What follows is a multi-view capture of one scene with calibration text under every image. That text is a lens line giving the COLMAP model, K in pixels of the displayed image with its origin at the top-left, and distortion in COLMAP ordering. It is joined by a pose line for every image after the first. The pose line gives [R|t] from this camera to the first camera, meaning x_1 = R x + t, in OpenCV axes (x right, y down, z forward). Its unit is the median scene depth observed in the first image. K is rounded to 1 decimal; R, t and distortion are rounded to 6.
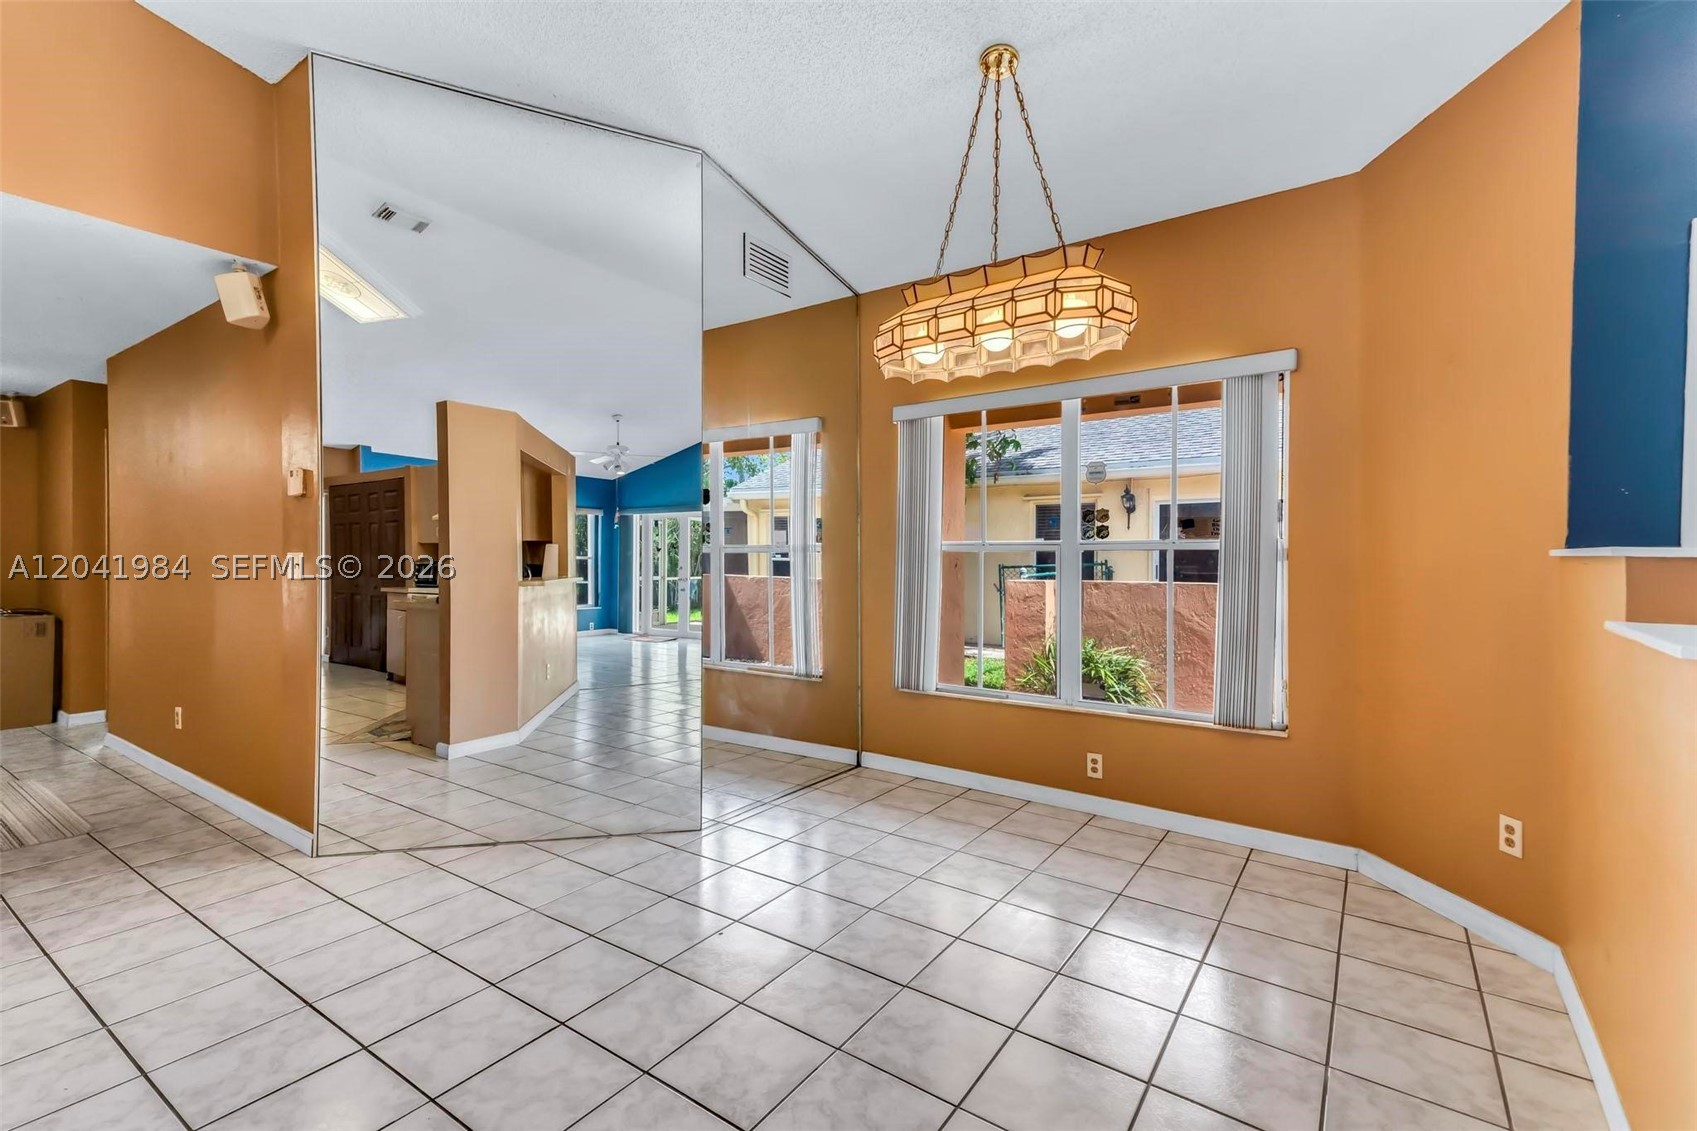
lens RADIAL K [[727.2, 0, 848.5], [0, 727.2, 565.5], [0, 0, 1]] dist [-0.000615, -0.000061]
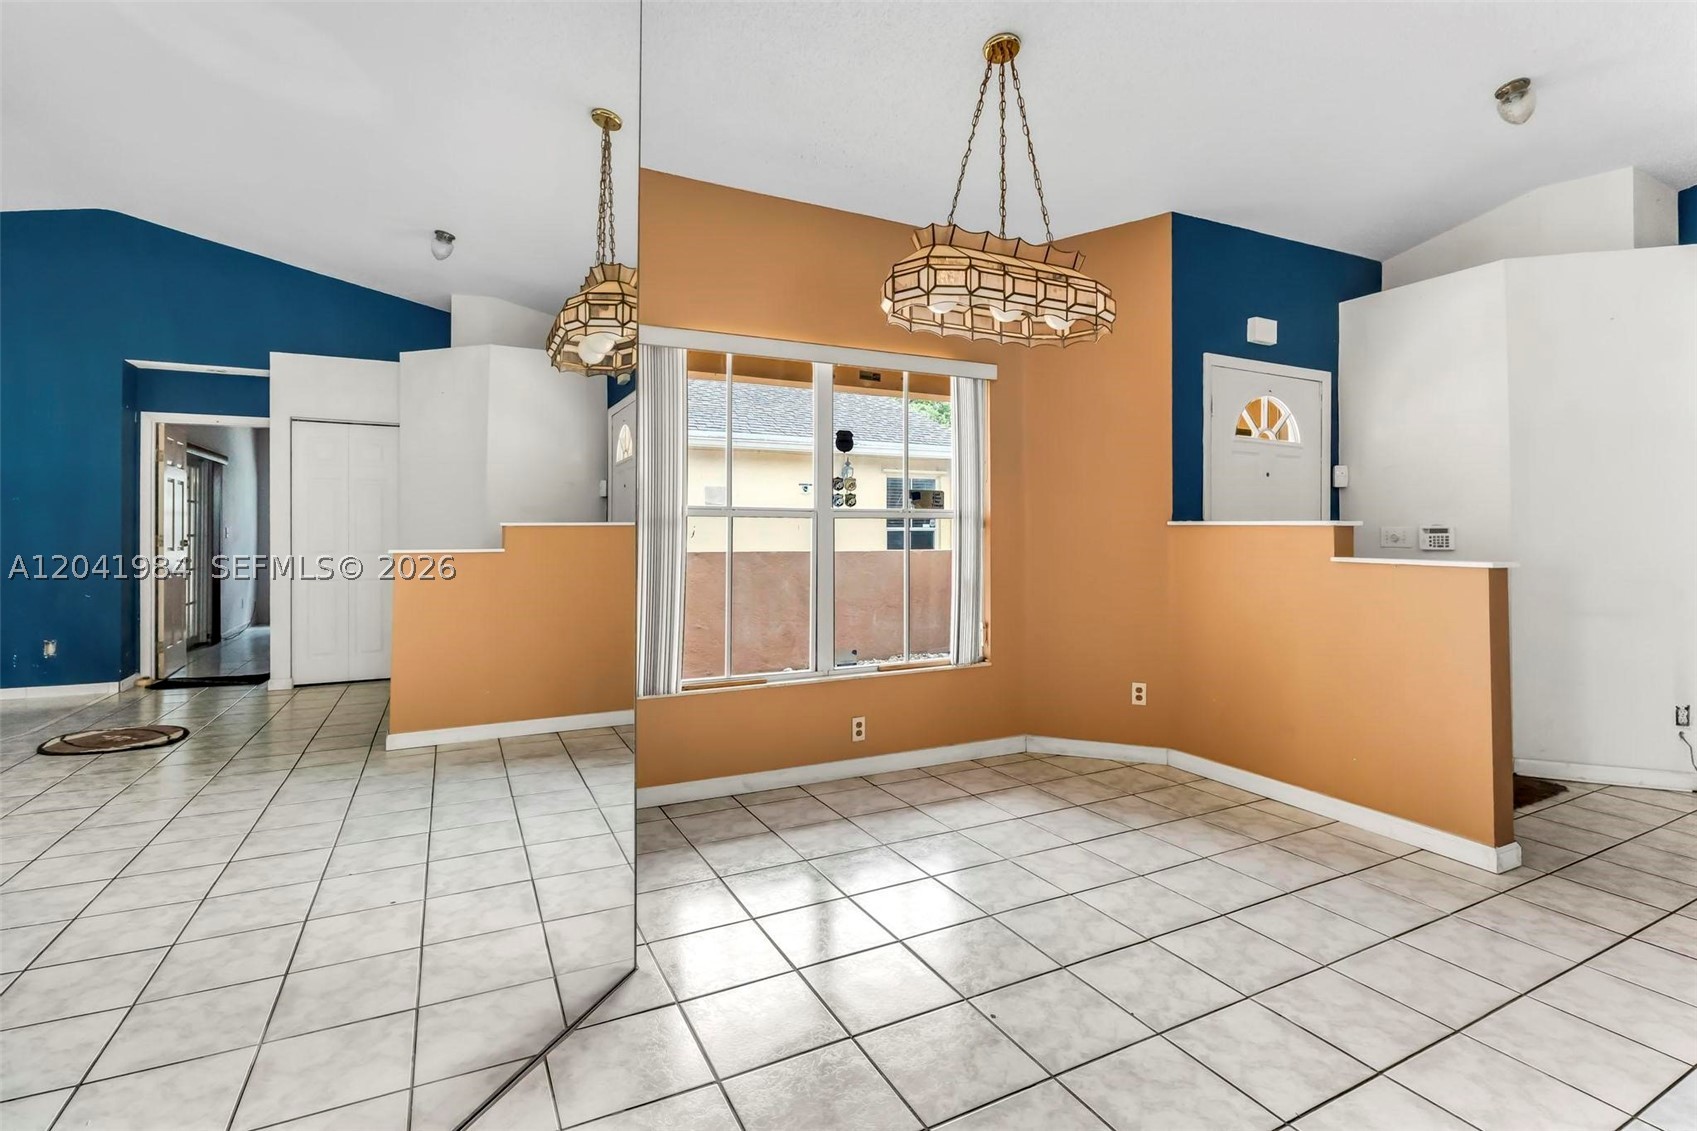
lens RADIAL K [[809.6, 0, 852.6], [0, 809.6, 522.2], [0, 0, 1]] dist [-0.020877, -0.000332]
pose [[0.452963, 0.004207, 0.891519, -0.737503], [0.004284, 0.999967, -0.006896, -0.007630], [-0.891519, 0.006943, 0.452930, 0.534352]]
